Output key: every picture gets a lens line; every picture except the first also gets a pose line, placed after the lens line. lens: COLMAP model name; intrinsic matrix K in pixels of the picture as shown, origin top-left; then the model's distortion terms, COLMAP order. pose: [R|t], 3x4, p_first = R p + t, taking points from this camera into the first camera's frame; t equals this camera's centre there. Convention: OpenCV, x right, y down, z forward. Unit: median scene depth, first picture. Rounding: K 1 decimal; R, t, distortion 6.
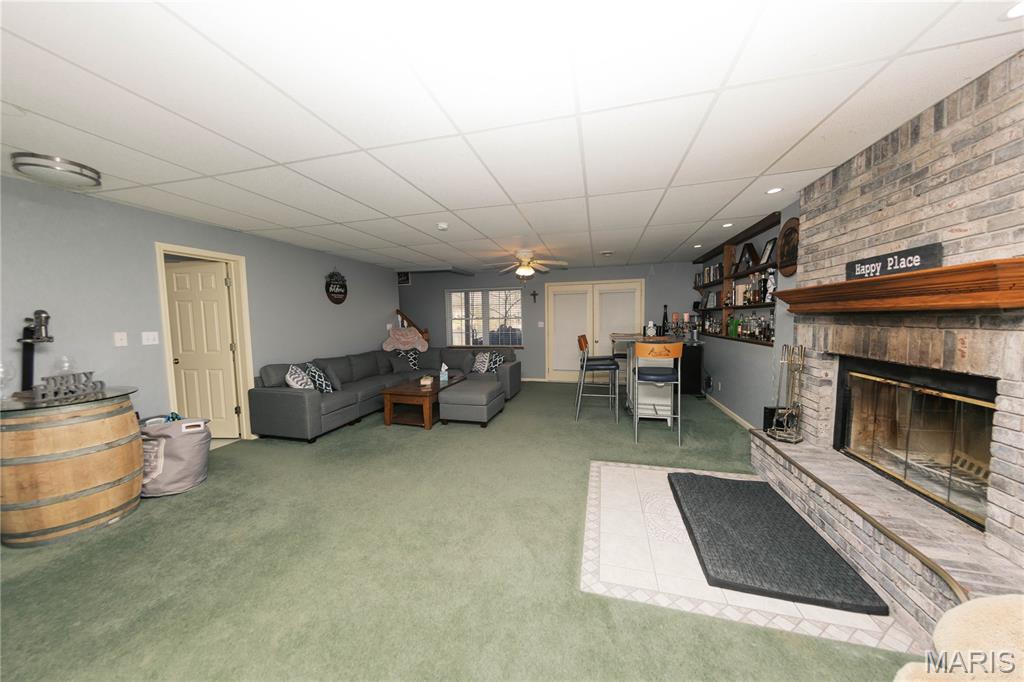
lens RADIAL K [[349.5, 0, 512.0], [0, 349.5, 341.0], [0, 0, 1]] dist [-0.000806, -0.000104]
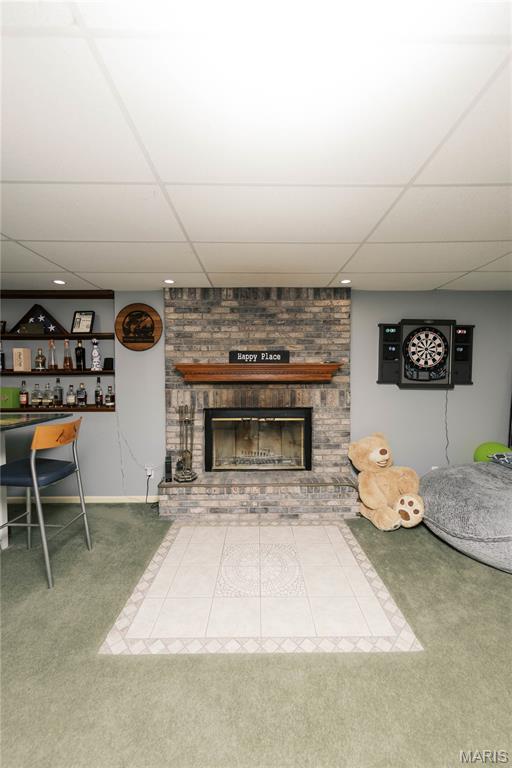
lens RADIAL K [[286.5, 0, 256.0], [0, 286.5, 384.0], [0, 0, 1]] dist [0.001582, 0.000019]
pose [[-0.249358, 0.001414, 0.968410, -0.398247], [0.069791, 0.997425, 0.016514, -0.089433], [-0.965893, 0.071704, -0.248815, 1.313321]]
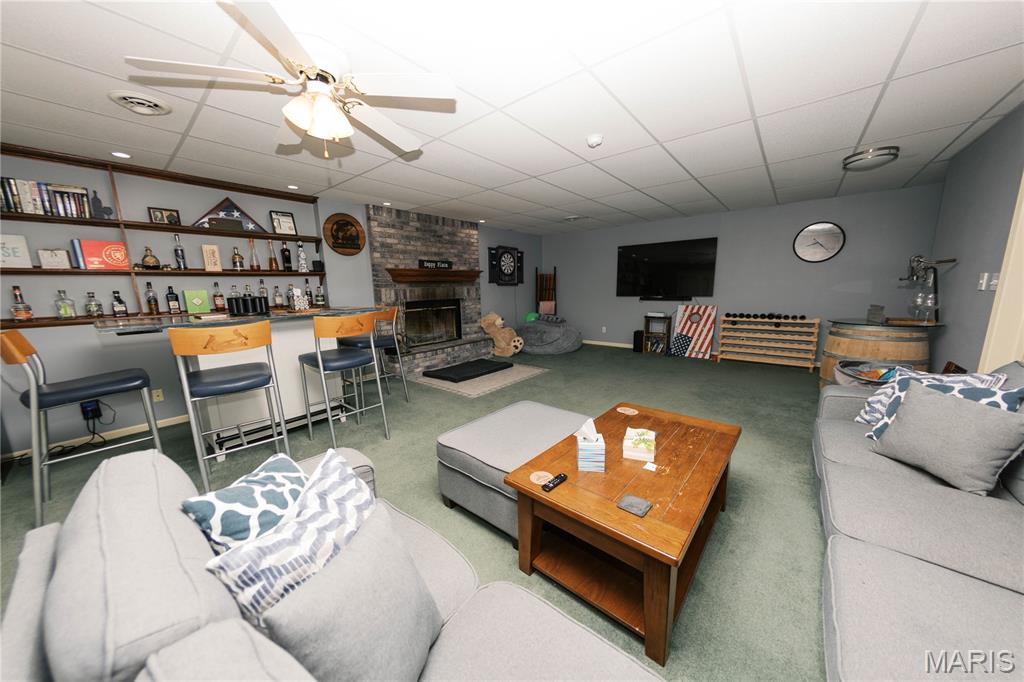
lens RADIAL K [[349.5, 0, 512.0], [0, 349.5, 341.0], [0, 0, 1]] dist [-0.000806, -0.000104]
pose [[-0.901246, -0.037816, 0.431654, -0.648680], [0.059174, 0.976110, 0.209063, -0.157854], [-0.429247, 0.213960, -0.877478, 3.077230]]
